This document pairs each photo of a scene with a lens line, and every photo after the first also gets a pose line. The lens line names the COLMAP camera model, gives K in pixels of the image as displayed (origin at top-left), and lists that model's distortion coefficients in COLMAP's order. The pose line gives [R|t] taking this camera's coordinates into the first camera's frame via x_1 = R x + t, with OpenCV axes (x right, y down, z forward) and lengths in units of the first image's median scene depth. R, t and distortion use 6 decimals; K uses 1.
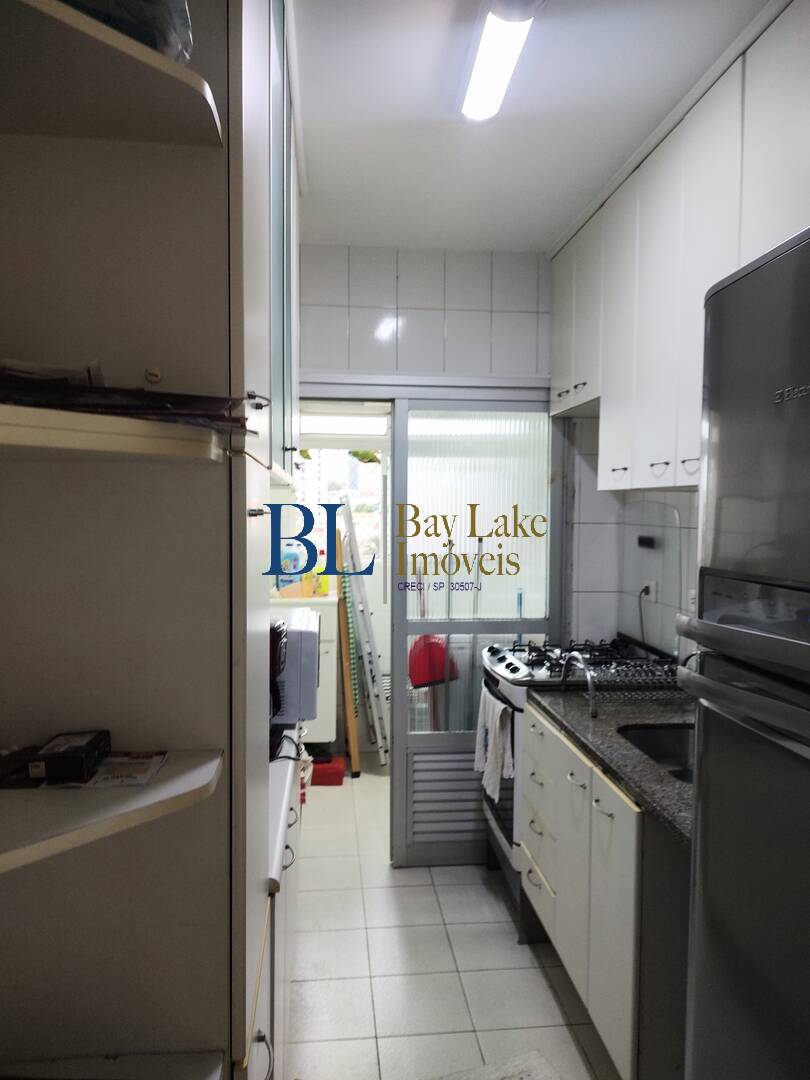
lens RADIAL K [[774.5, 0, 405.8], [0, 774.5, 536.3], [0, 0, 1]] dist [0.031515, -0.034383]
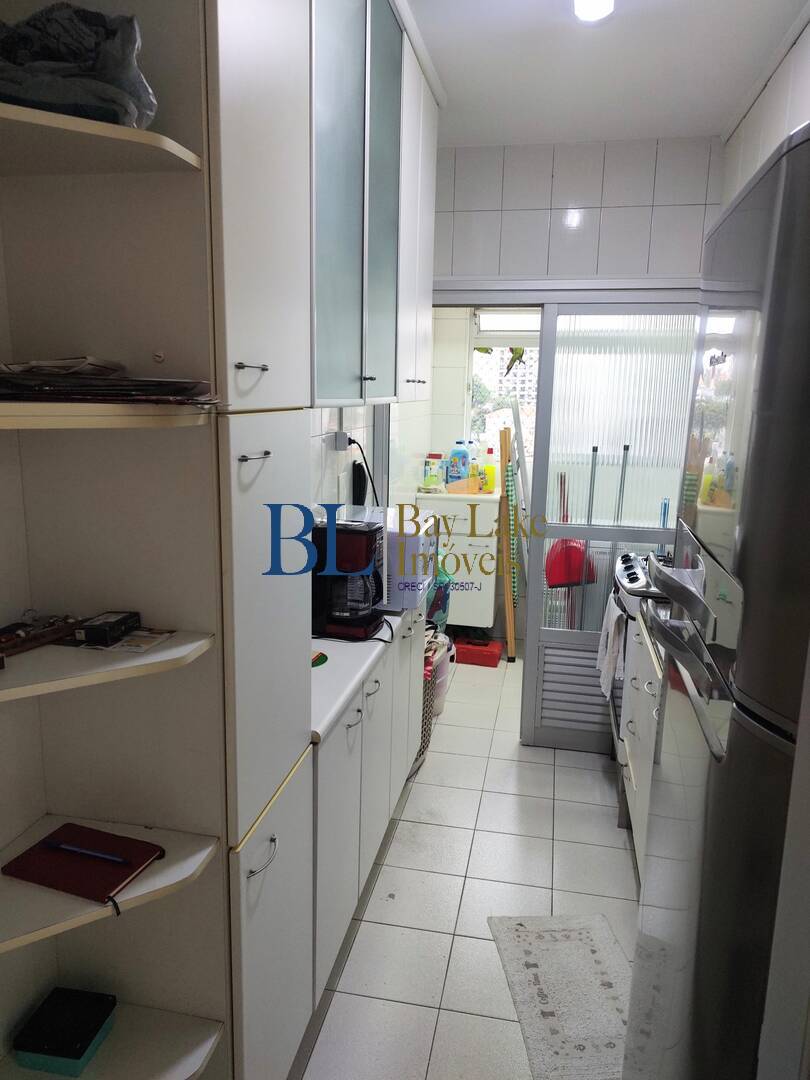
lens RADIAL K [[774.5, 0, 406.7], [0, 774.5, 536.7], [0, 0, 1]] dist [0.031515, -0.034383]
pose [[0.954267, 0.066470, -0.291471, 0.138950], [-0.021933, 0.987908, 0.153485, -0.032856], [0.298149, -0.140073, 0.944186, -0.049665]]
